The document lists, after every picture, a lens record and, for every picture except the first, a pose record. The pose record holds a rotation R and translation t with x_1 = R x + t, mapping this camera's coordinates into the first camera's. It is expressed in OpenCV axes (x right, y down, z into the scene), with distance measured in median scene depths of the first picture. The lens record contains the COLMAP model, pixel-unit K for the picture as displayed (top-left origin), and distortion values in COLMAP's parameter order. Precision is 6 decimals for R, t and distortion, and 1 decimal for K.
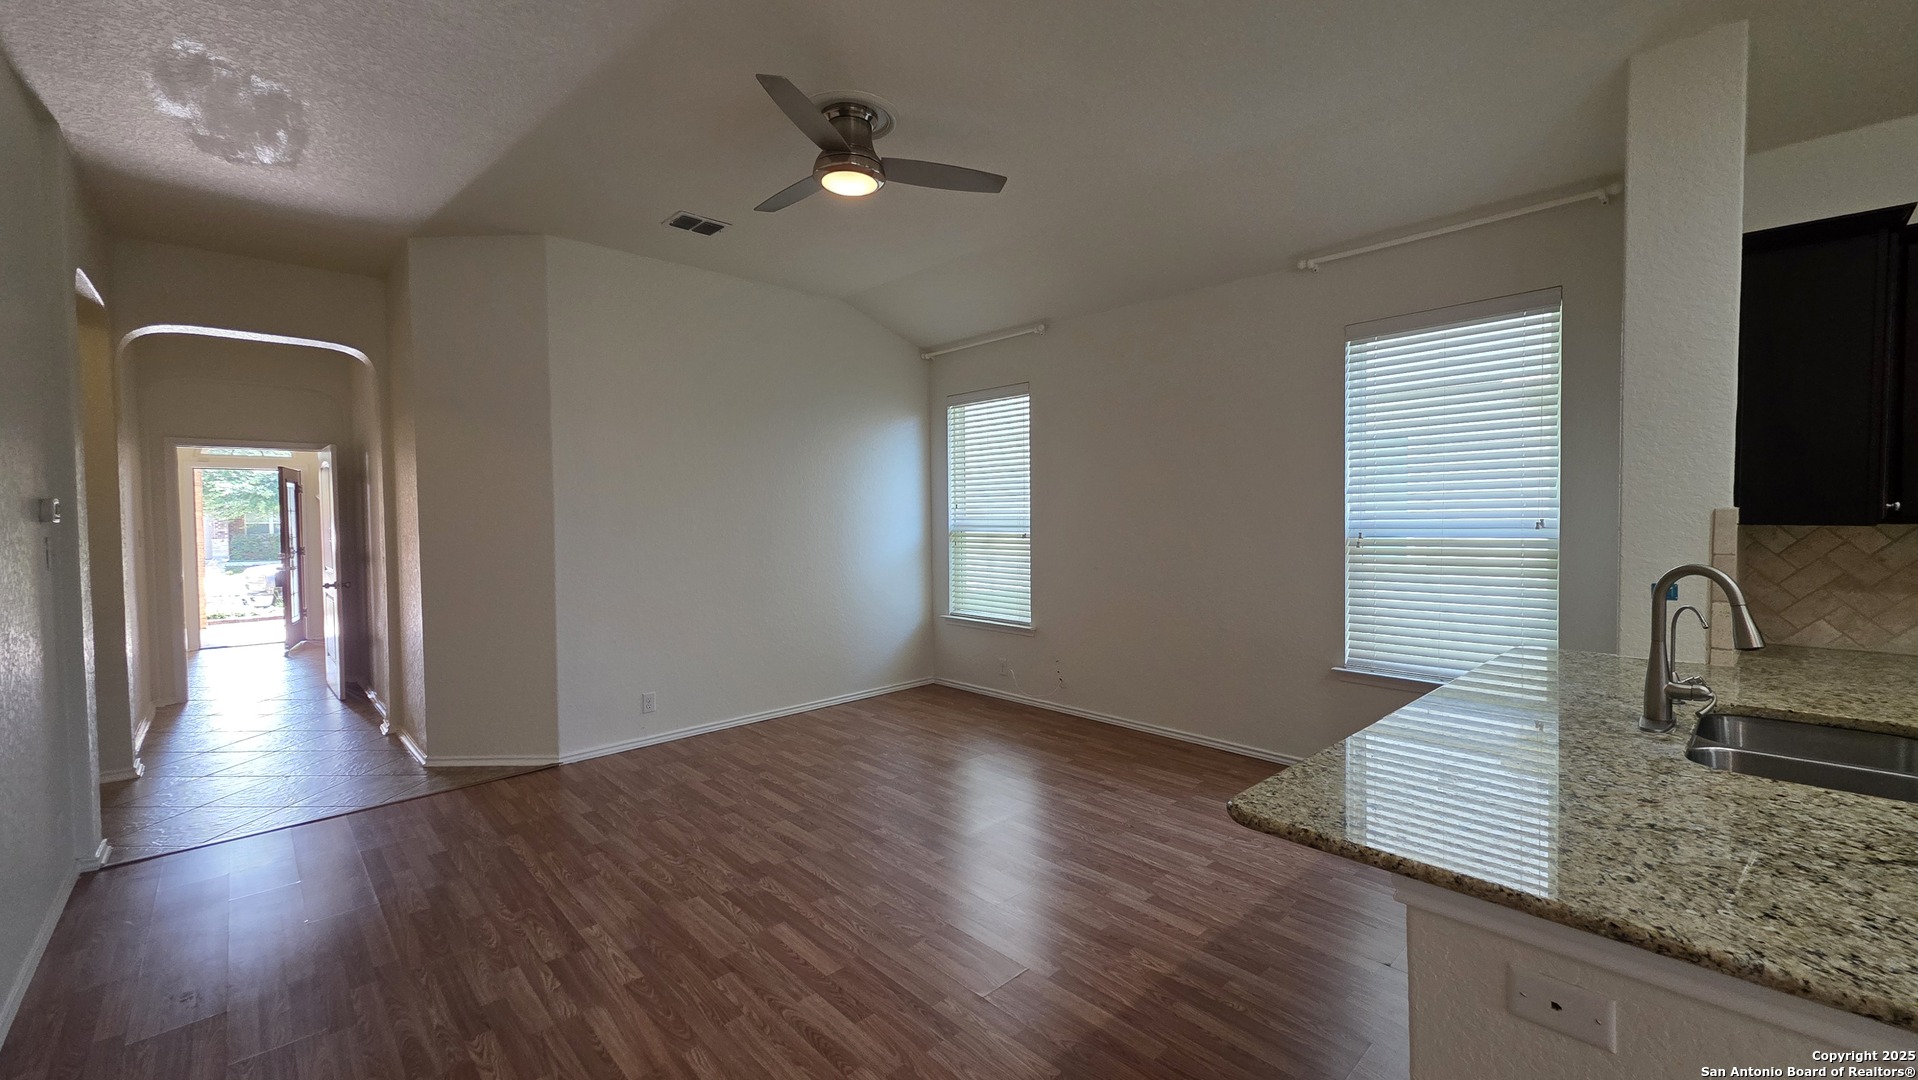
lens RADIAL K [[764.1, 0, 958.7], [0, 764.1, 534.4], [0, 0, 1]] dist [0.003244, 0.000857]
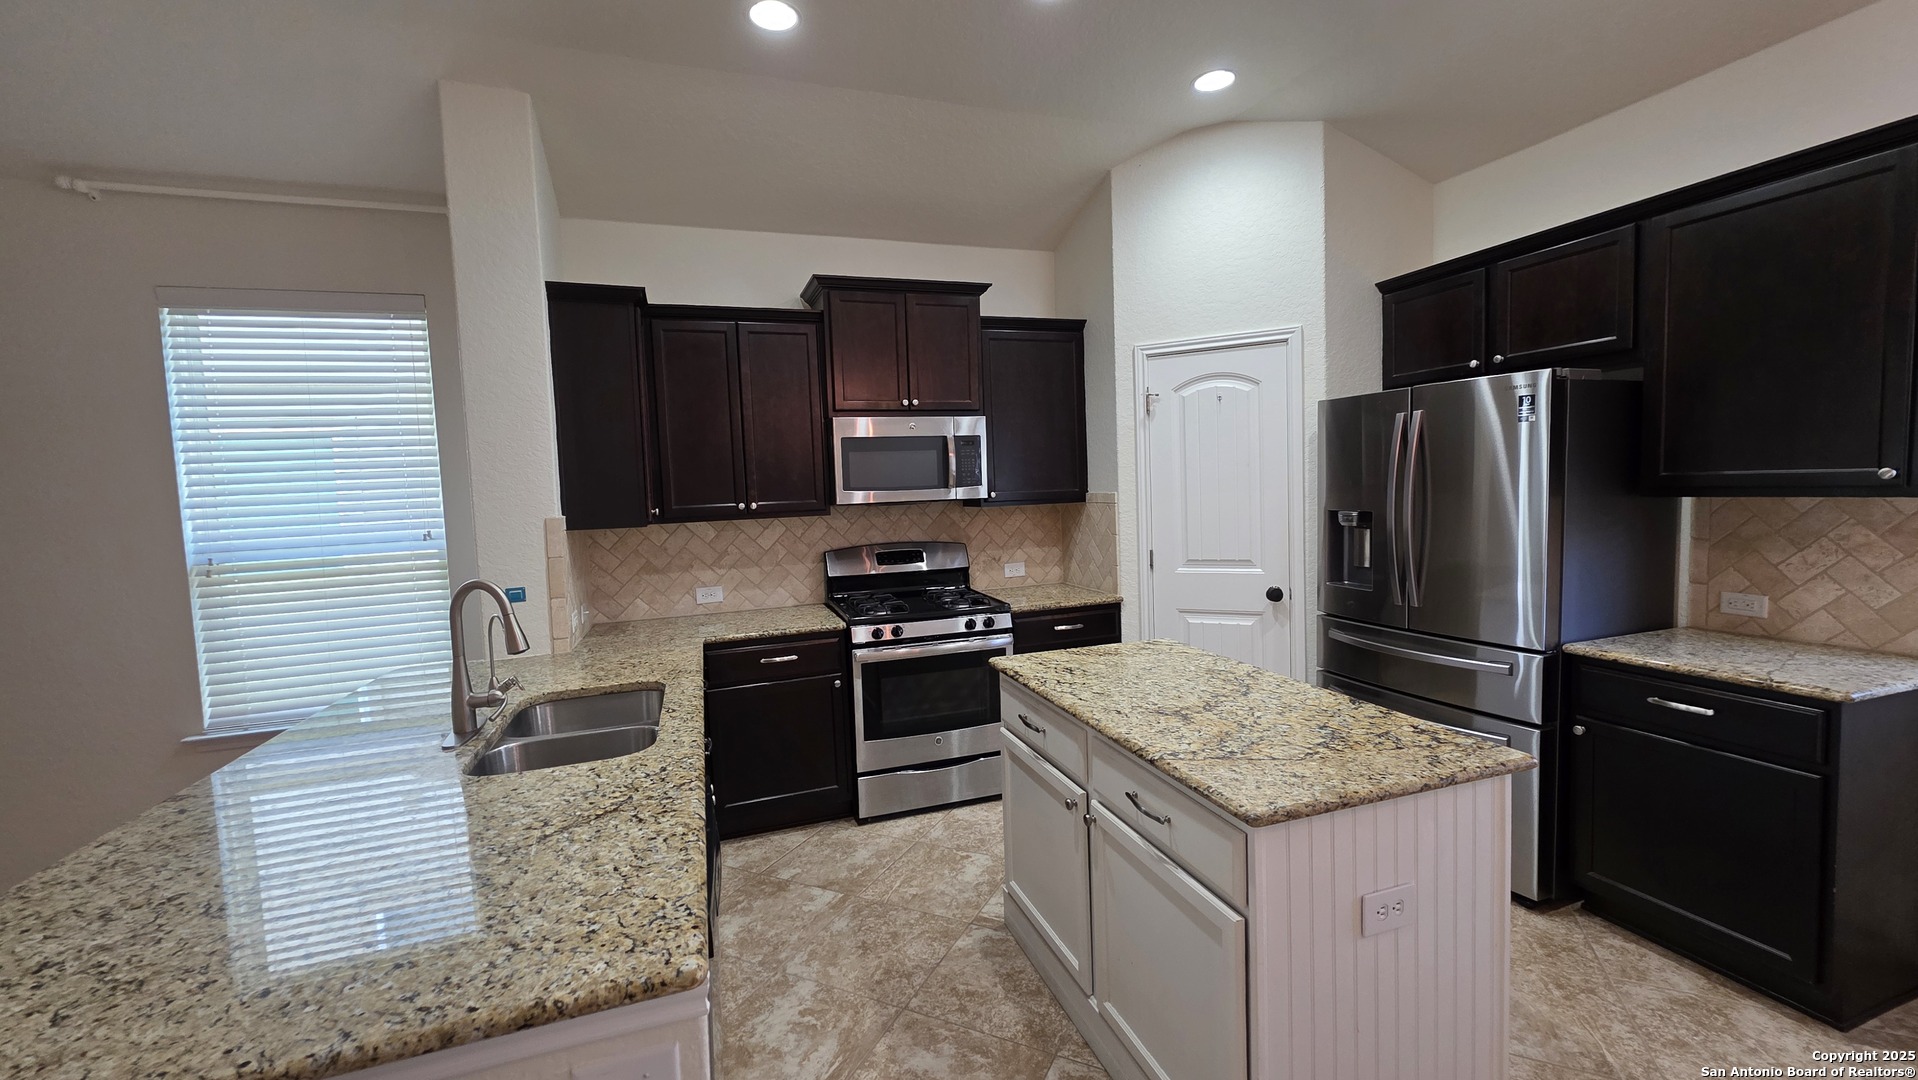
lens RADIAL K [[764.1, 0, 958.7], [0, 764.1, 534.4], [0, 0, 1]] dist [0.003244, 0.000857]
pose [[0.406886, -0.063387, 0.911277, 0.122501], [0.061784, 0.997215, 0.041778, -0.011969], [-0.911387, 0.039303, 0.409669, -0.018066]]
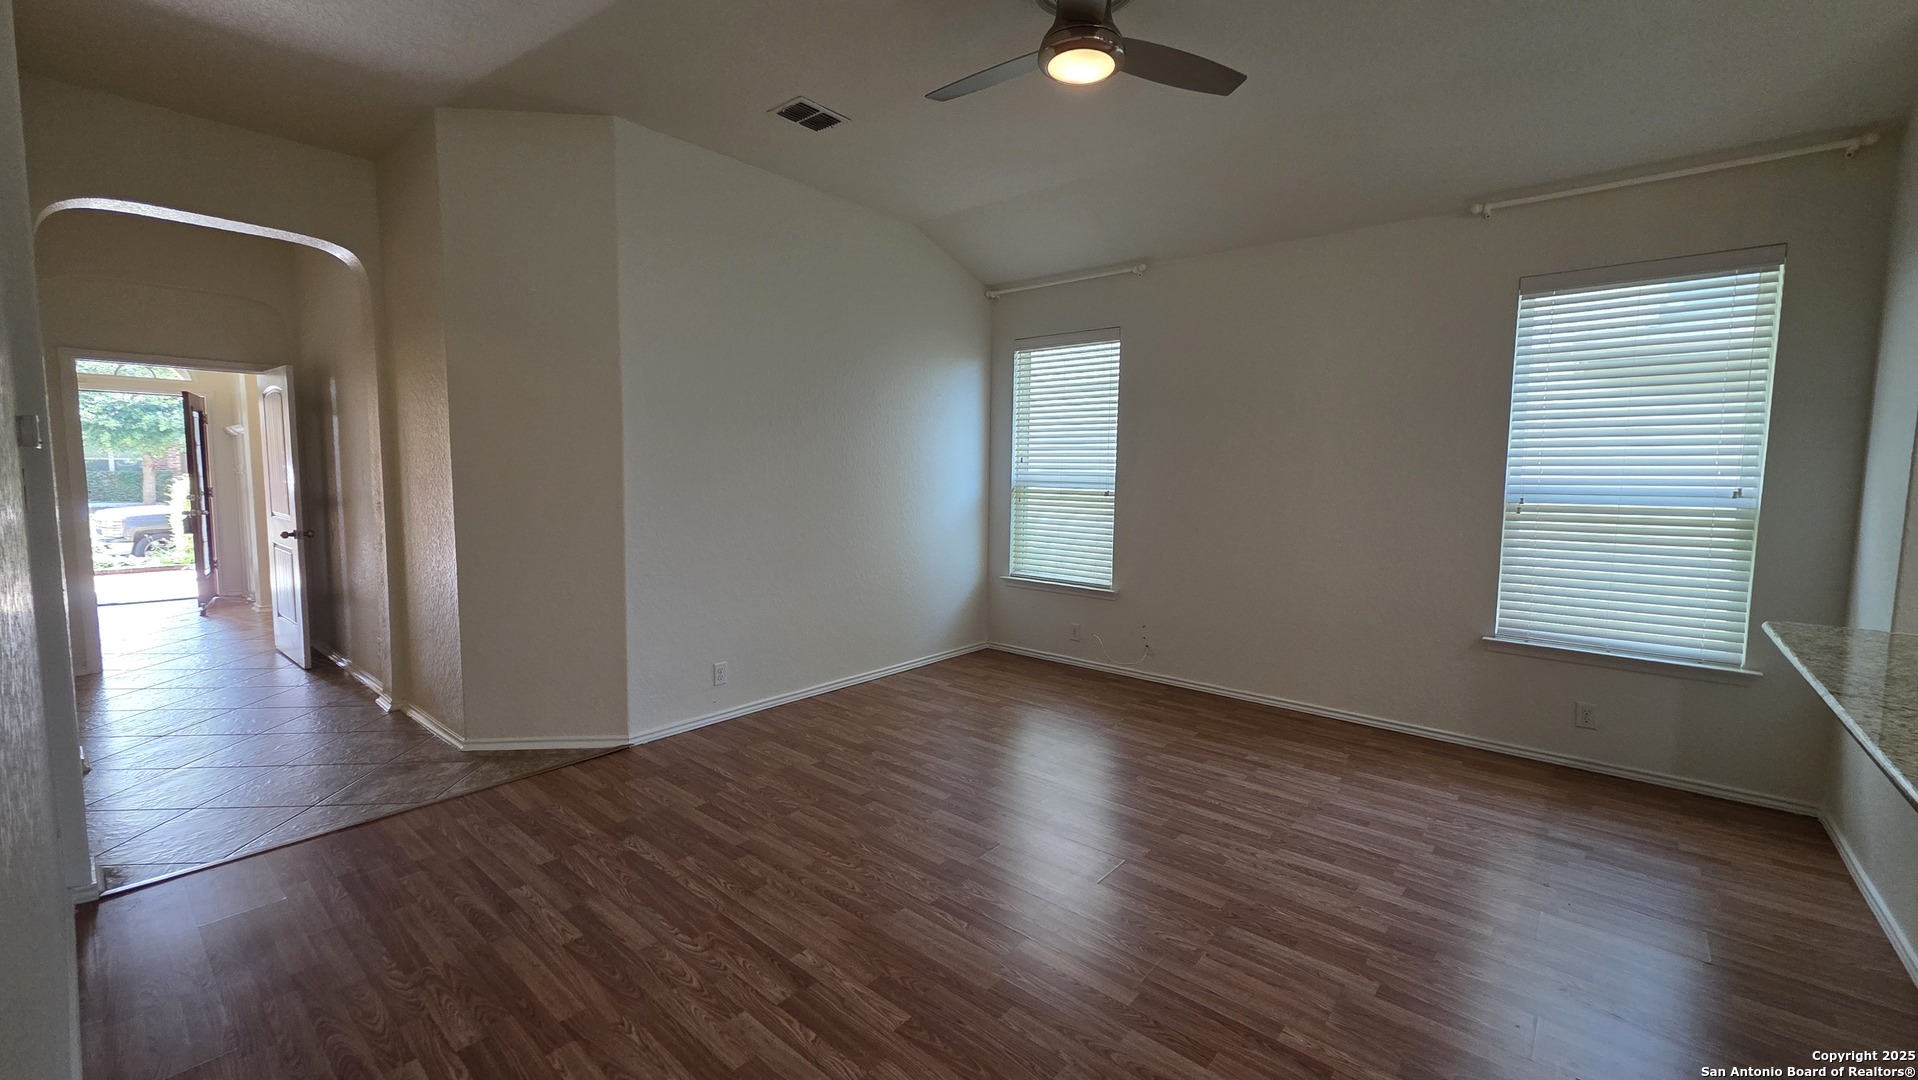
lens RADIAL K [[767.0, 0, 963.8], [0, 767.0, 534.1], [0, 0, 1]] dist [0.004342, 0.000259]
pose [[0.993354, 0.015662, 0.114027, -0.275487], [-0.022116, 0.998210, 0.055562, 0.004662], [-0.112953, -0.057715, 0.991923, 0.119750]]
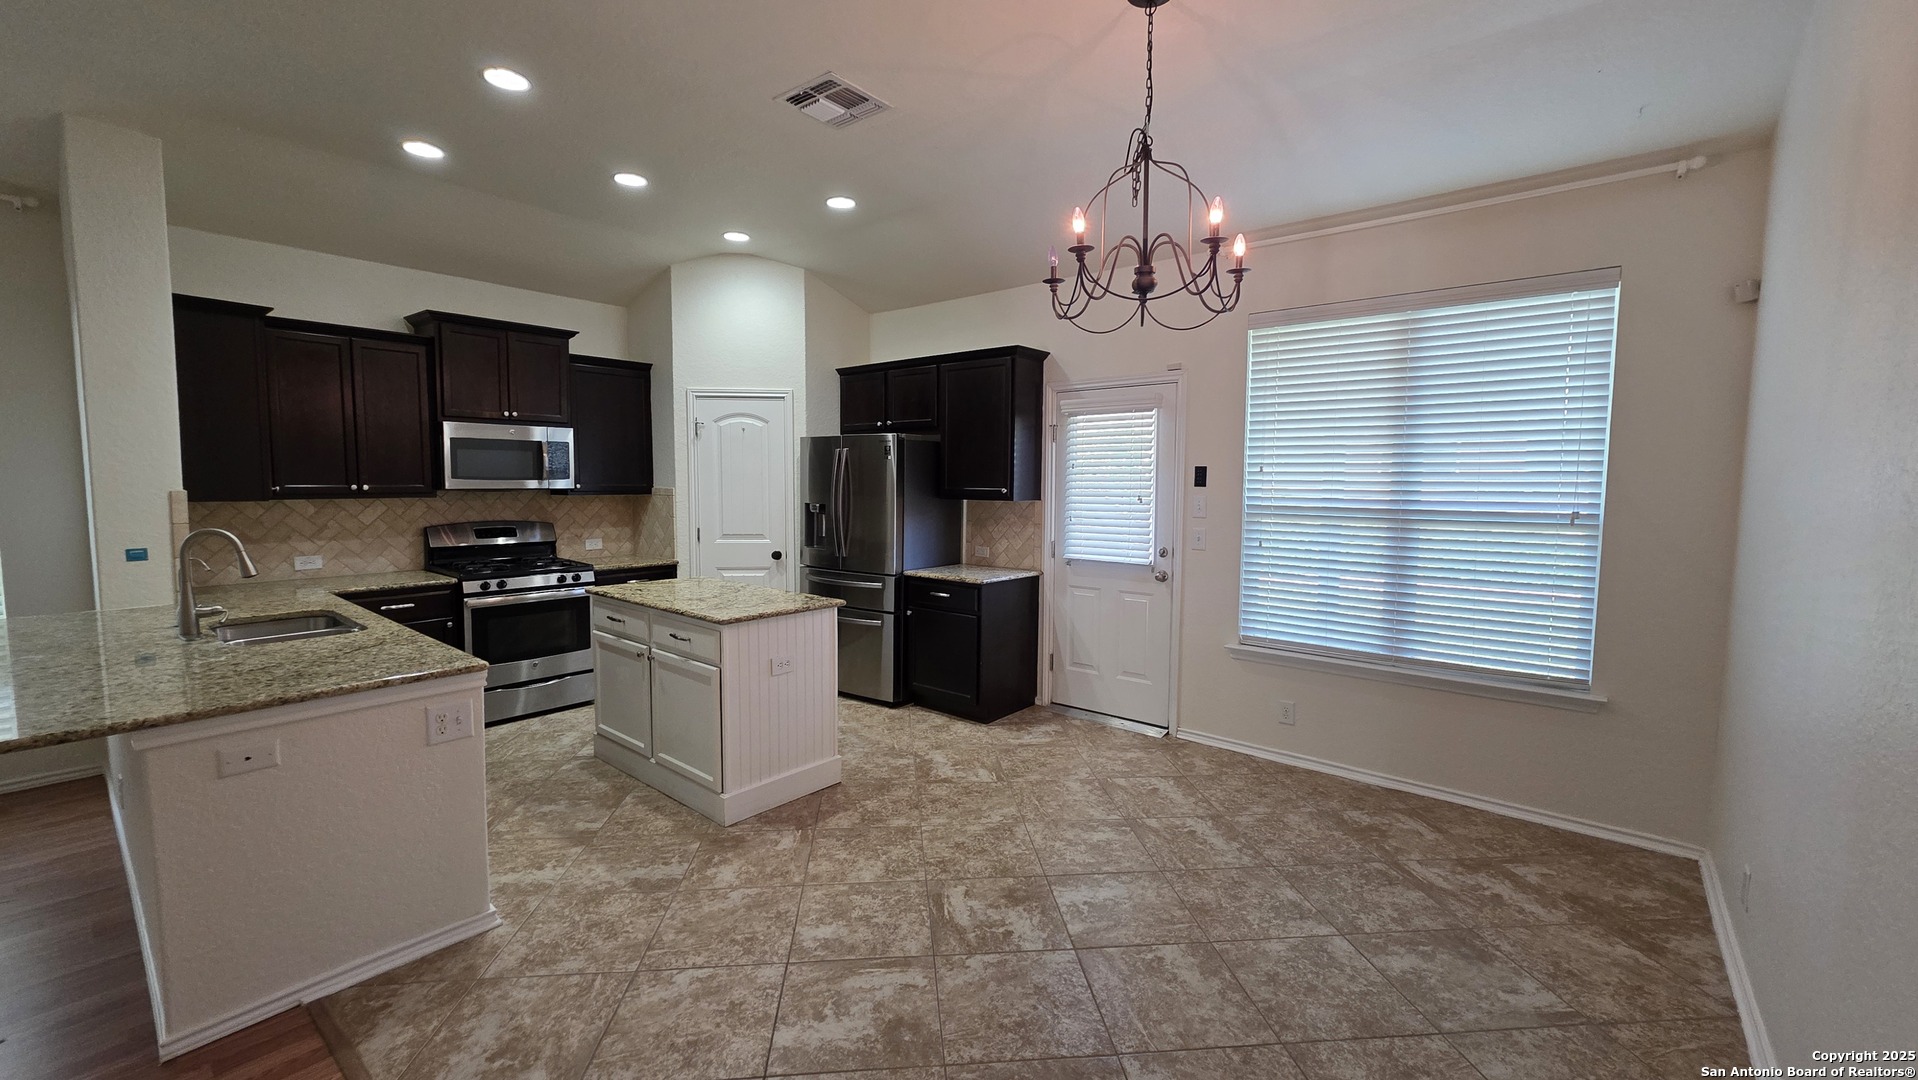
lens RADIAL K [[761.4, 0, 957.5], [0, 761.4, 535.1], [0, 0, 1]] dist [0.001837, 0.000445]
pose [[-0.122655, -0.062081, 0.990506, -0.343741], [0.026360, 0.997486, 0.065783, -0.004418], [-0.992099, 0.034178, -0.120710, -0.144850]]
